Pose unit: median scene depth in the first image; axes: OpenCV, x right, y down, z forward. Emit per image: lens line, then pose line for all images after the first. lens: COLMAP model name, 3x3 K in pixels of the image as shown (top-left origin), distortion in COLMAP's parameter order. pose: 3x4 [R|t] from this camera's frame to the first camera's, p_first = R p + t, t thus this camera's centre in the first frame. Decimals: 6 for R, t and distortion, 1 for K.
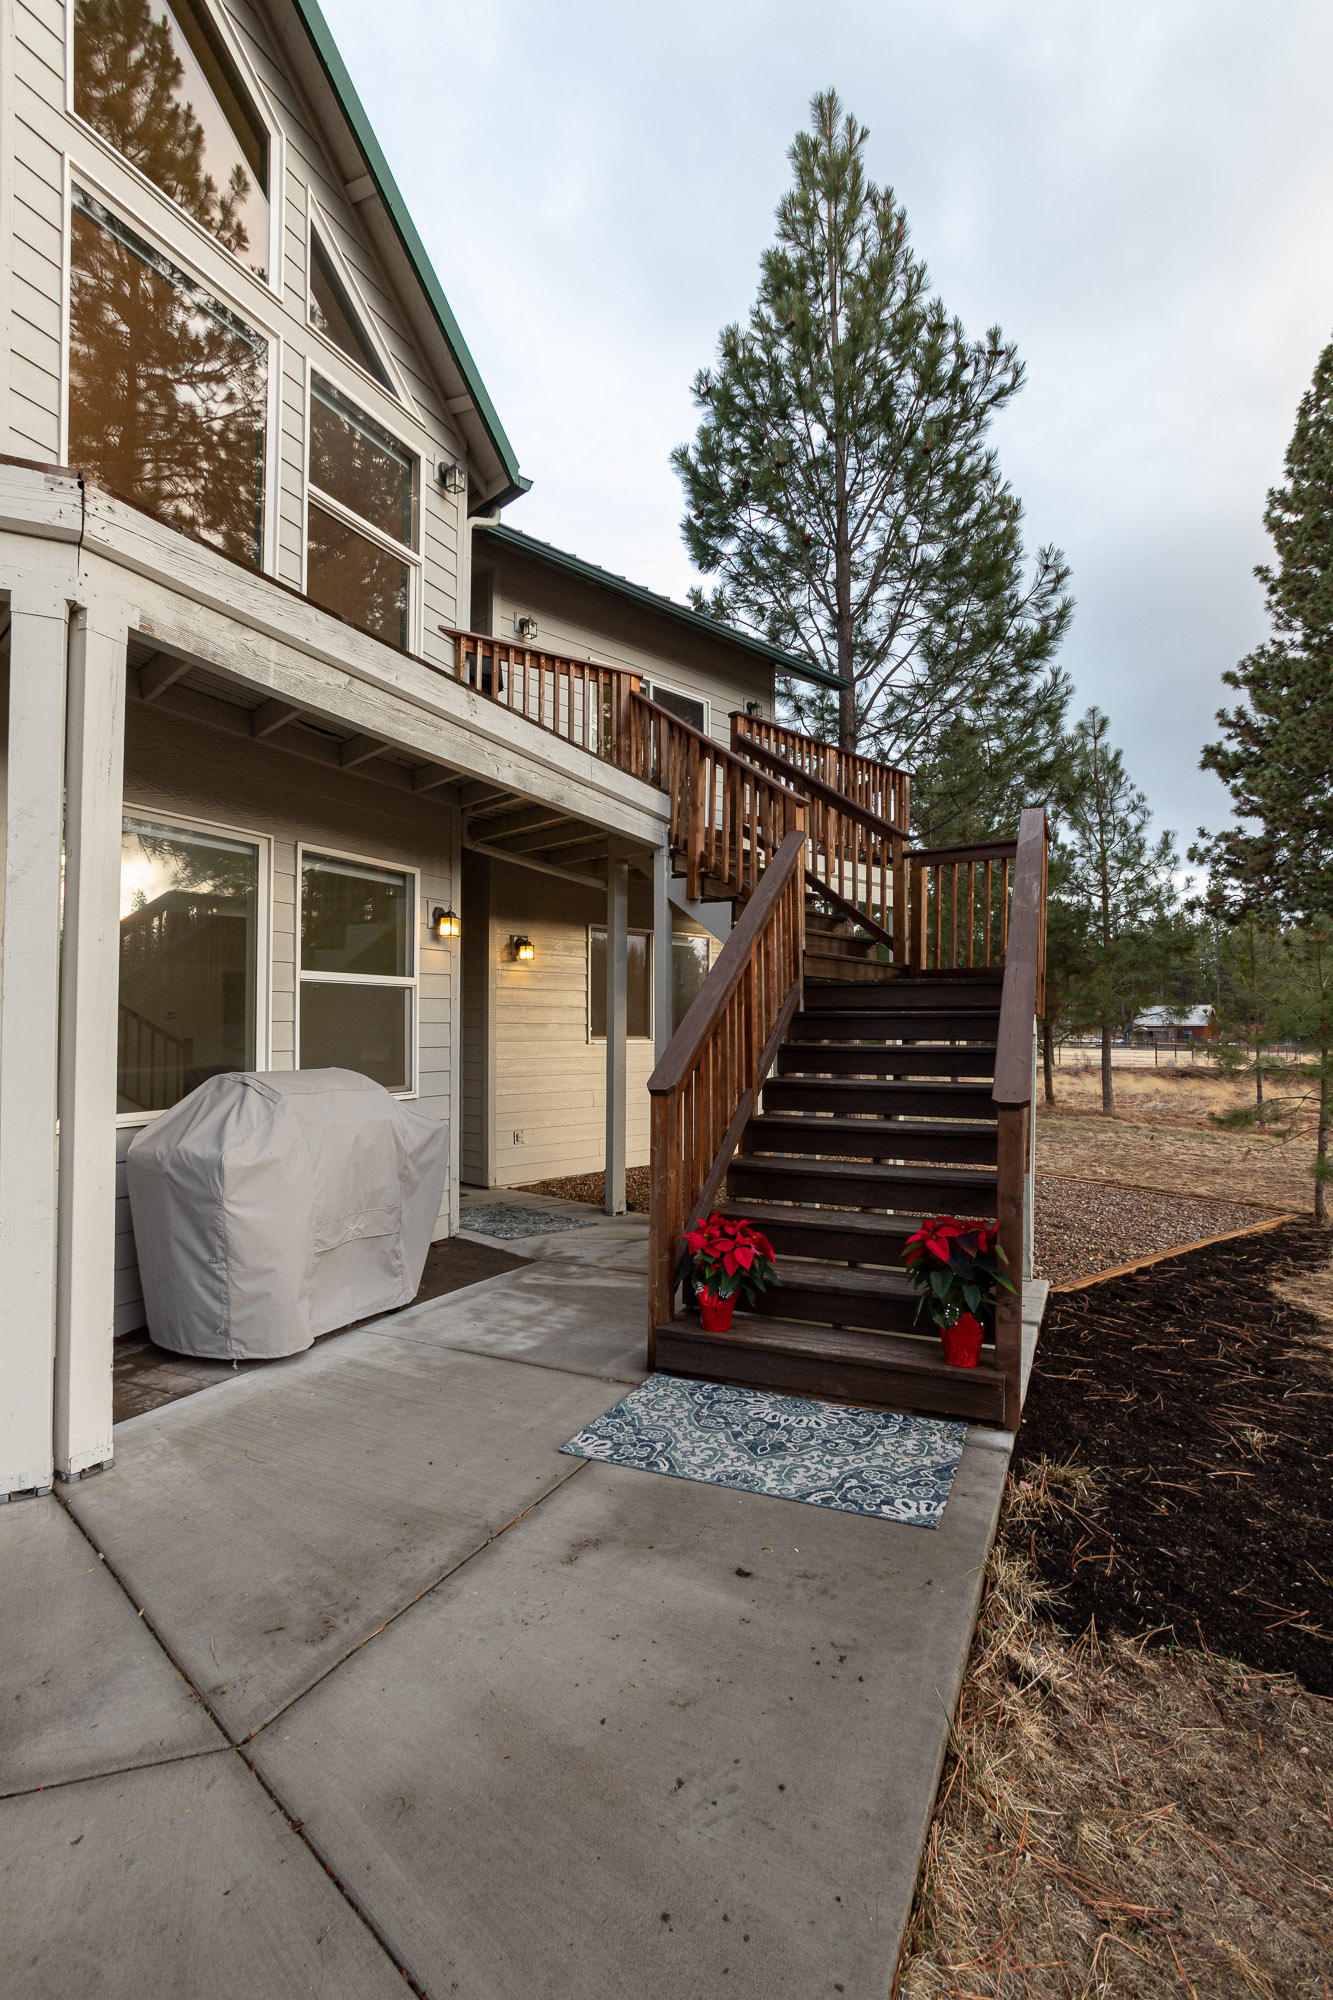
lens RADIAL K [[1010.9, 0, 666.5], [0, 1010.9, 1000.0], [0, 0, 1]] dist [-0.064872, 0.056614]
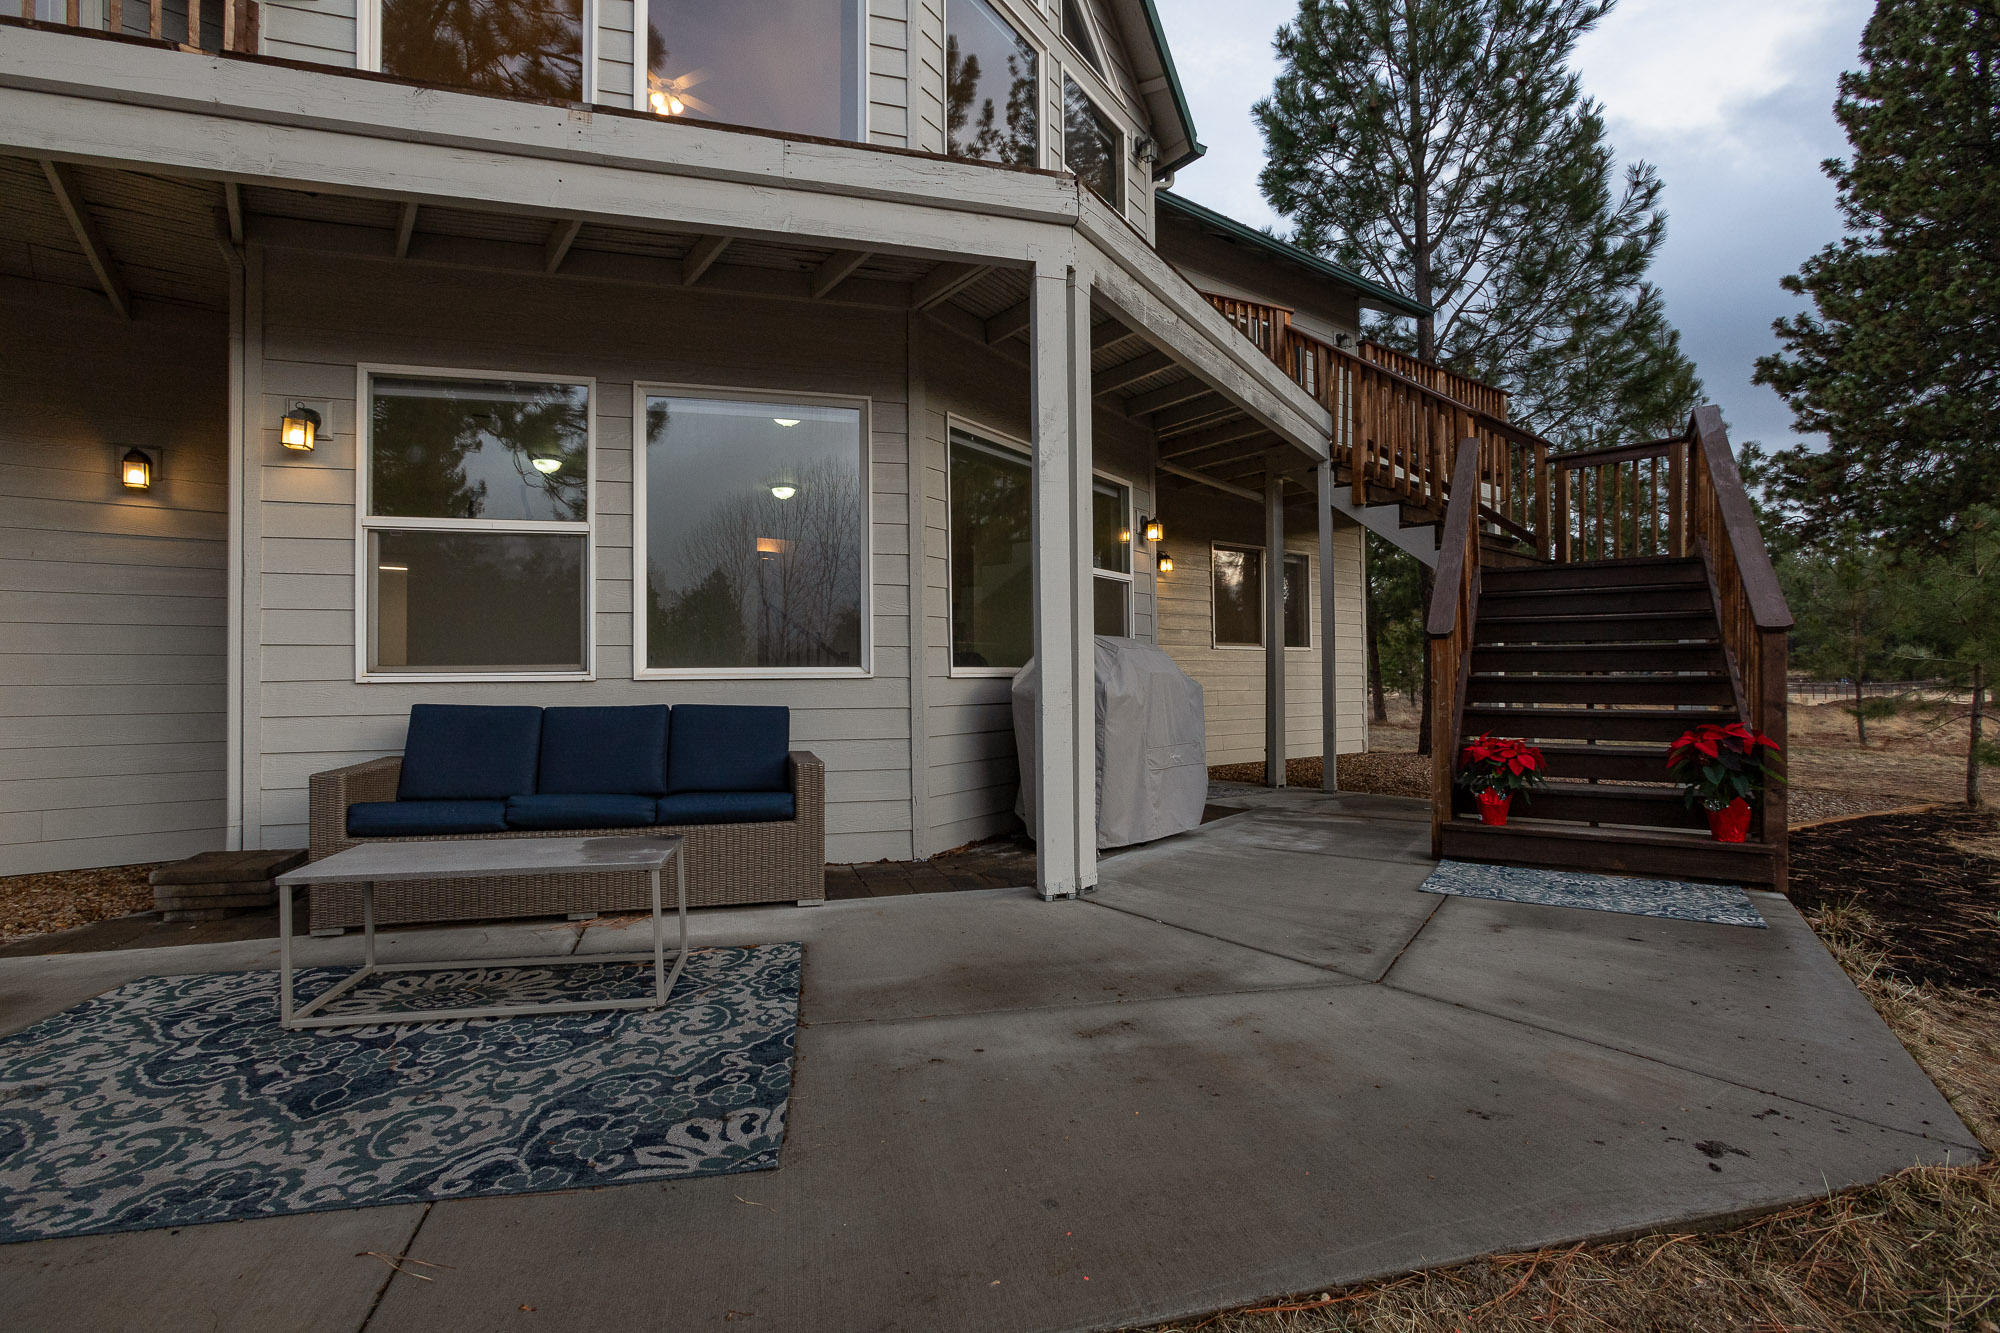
lens RADIAL K [[992.8, 0, 993.5], [0, 992.8, 656.7], [0, 0, 1]] dist [-0.052835, 0.027594]
pose [[0.986810, -0.011563, -0.161469, -0.100696], [0.013241, 0.999869, 0.009323, 0.027806], [0.161340, -0.011338, 0.986834, -0.081660]]
